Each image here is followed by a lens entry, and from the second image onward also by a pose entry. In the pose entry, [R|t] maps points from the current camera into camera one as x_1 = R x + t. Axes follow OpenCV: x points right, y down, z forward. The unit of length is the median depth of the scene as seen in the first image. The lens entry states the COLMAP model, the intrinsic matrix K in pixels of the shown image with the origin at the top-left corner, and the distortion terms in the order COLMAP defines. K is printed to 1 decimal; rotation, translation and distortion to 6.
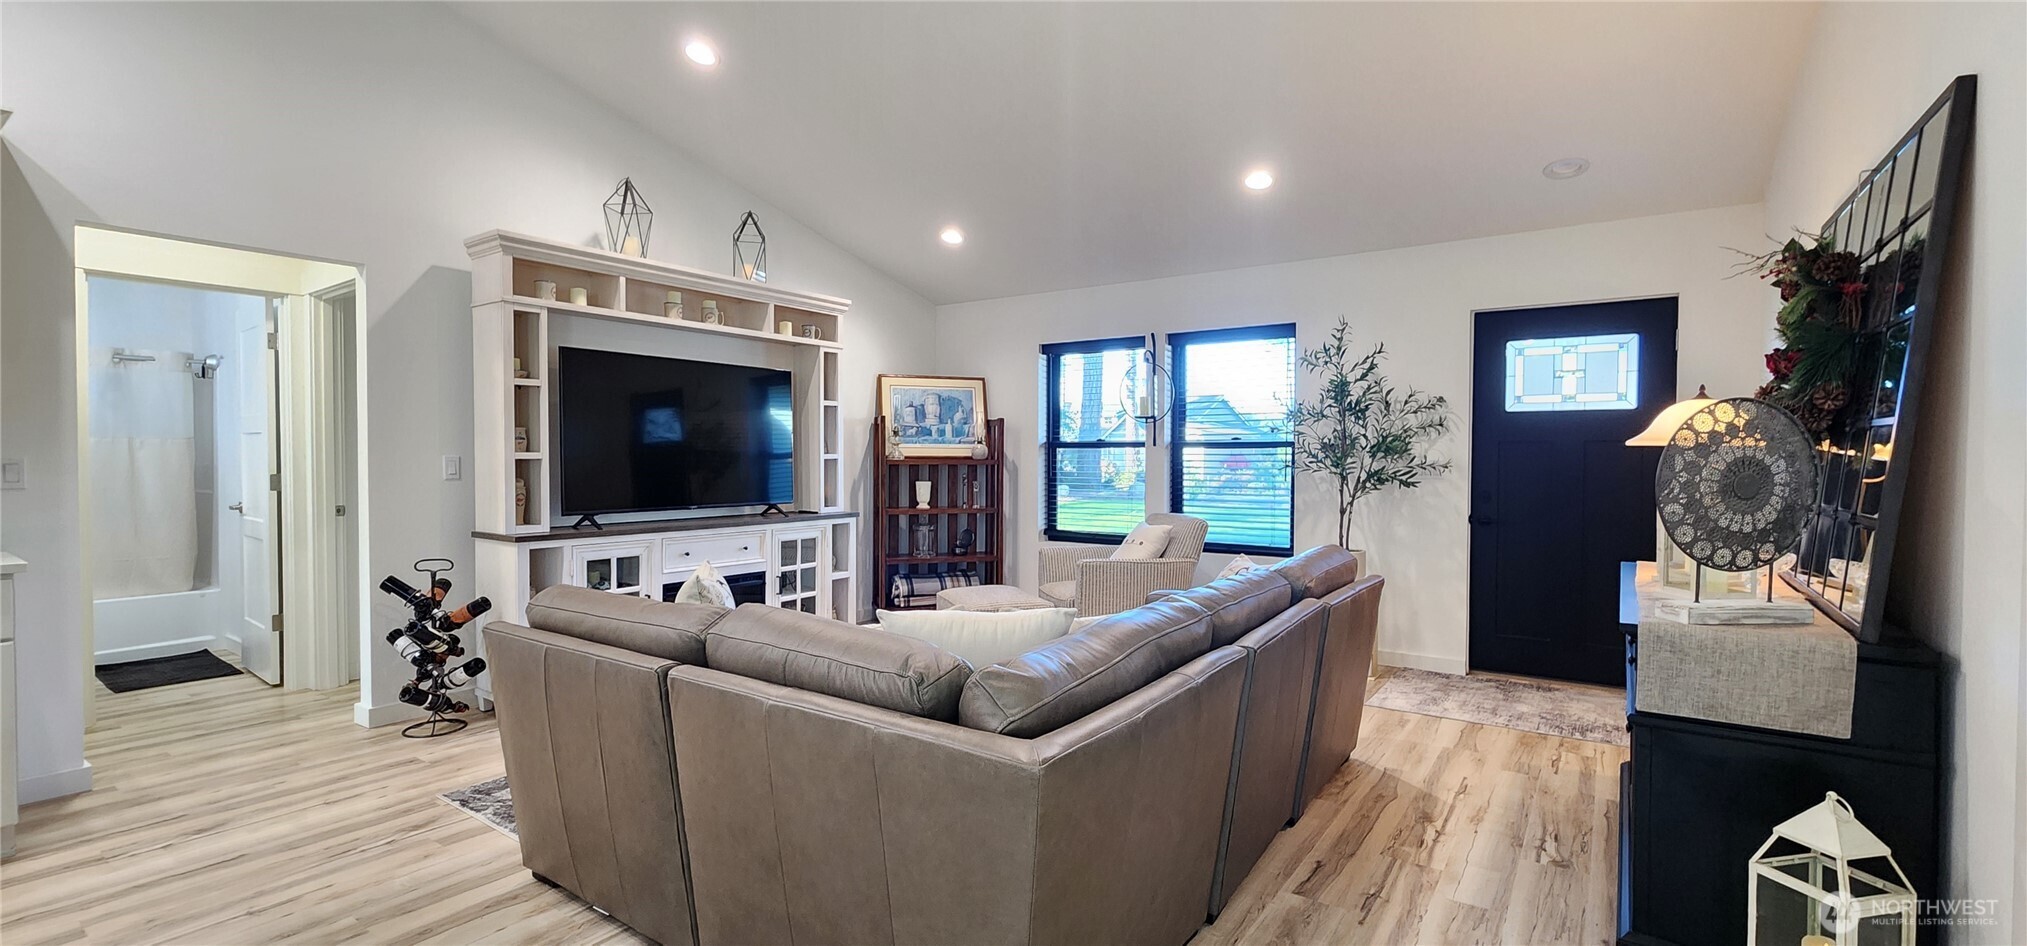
lens RADIAL K [[861.0, 0, 1011.9], [0, 861.0, 476.0], [0, 0, 1]] dist [-0.003570, 0.000089]
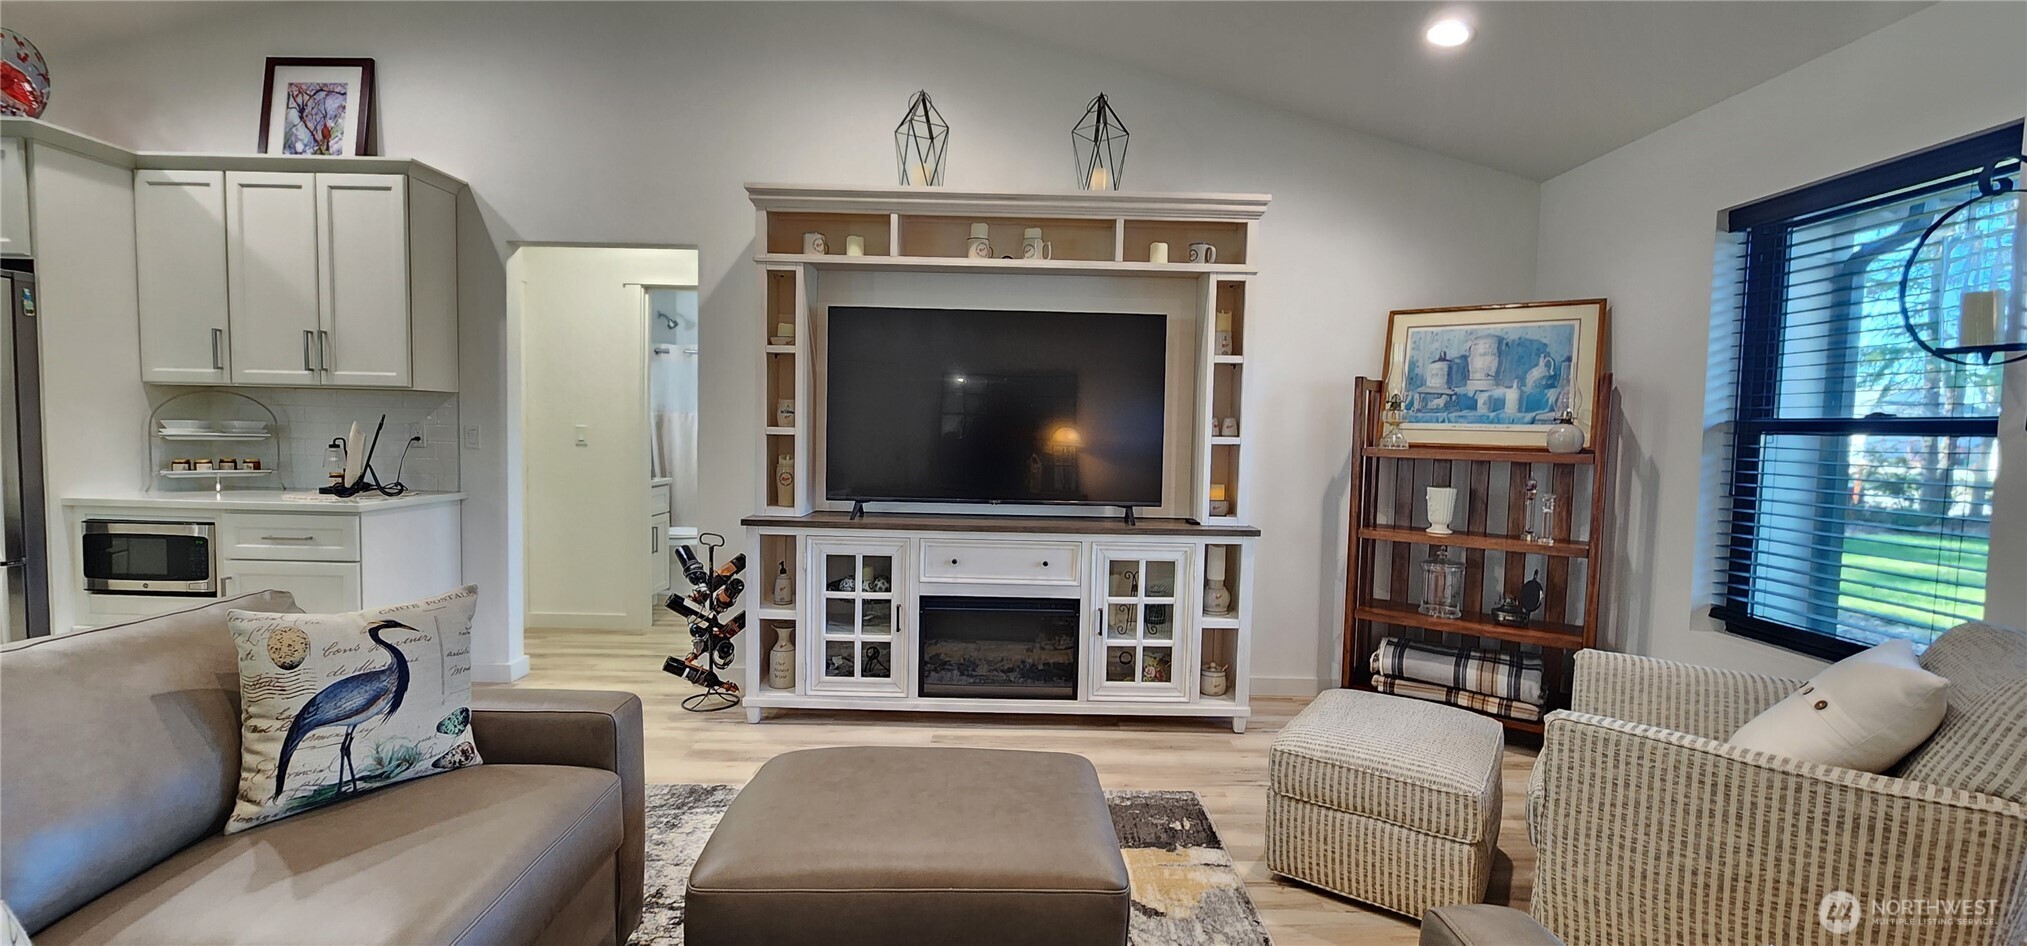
lens RADIAL K [[835.2, 0, 1012.4], [0, 835.2, 475.0], [0, 0, 1]] dist [-0.001782, 0.000229]
pose [[0.581755, 0.052819, -0.811648, 0.245217], [-0.038439, 0.998560, 0.037431, -0.016261], [0.812456, 0.009423, 0.582947, 0.573359]]
